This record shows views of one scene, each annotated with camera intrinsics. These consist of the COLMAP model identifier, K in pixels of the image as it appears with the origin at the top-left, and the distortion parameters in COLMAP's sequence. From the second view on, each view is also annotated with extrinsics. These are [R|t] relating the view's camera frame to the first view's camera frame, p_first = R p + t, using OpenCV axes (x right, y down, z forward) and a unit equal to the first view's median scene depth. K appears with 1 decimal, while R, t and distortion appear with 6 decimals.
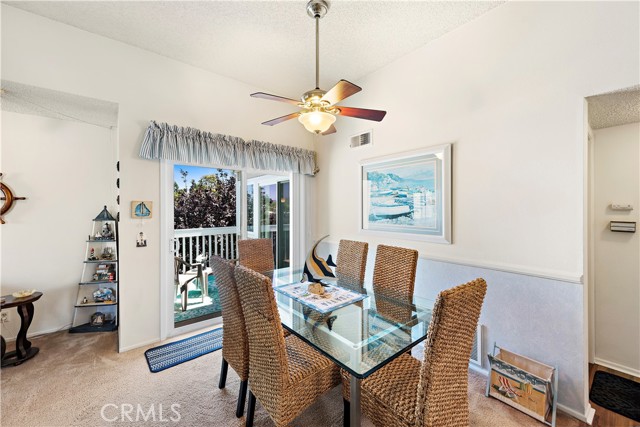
lens RADIAL K [[252.6, 0, 321.6], [0, 252.6, 209.6], [0, 0, 1]] dist [0.012336, -0.002666]
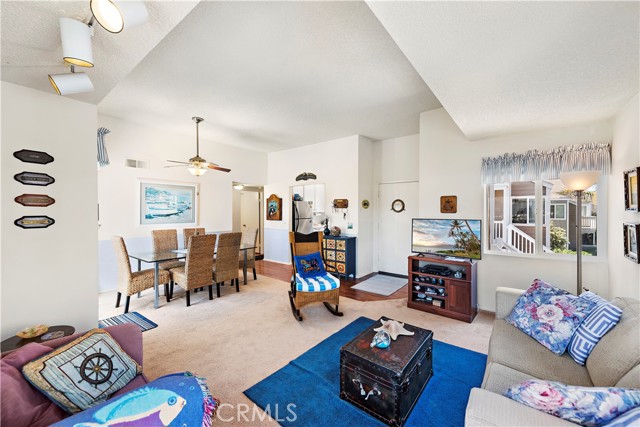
lens RADIAL K [[252.6, 0, 323.2], [0, 252.6, 213.6], [0, 0, 1]] dist [0.012336, -0.002666]
pose [[-0.222834, -0.013049, 0.974769, -1.817693], [-0.002152, 0.999915, 0.012894, -0.010549], [-0.974854, 0.000776, -0.222843, 0.335275]]
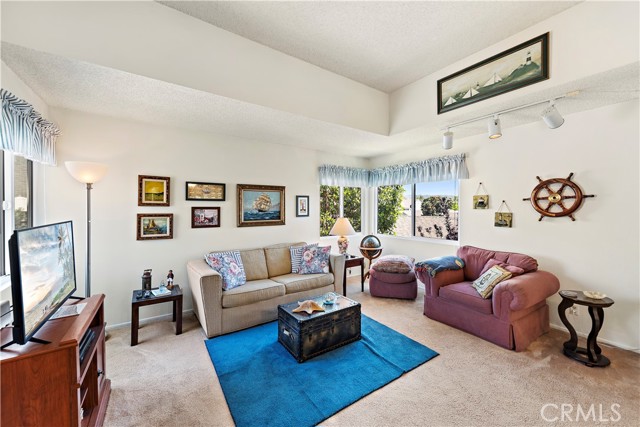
lens RADIAL K [[252.6, 0, 323.2], [0, 252.6, 209.1], [0, 0, 1]] dist [0.012336, -0.002666]
pose [[-0.074978, 0.007203, -0.997159, -0.121427], [-0.000556, 0.999973, 0.007265, -0.000352], [0.997185, 0.001099, -0.074972, 0.050873]]
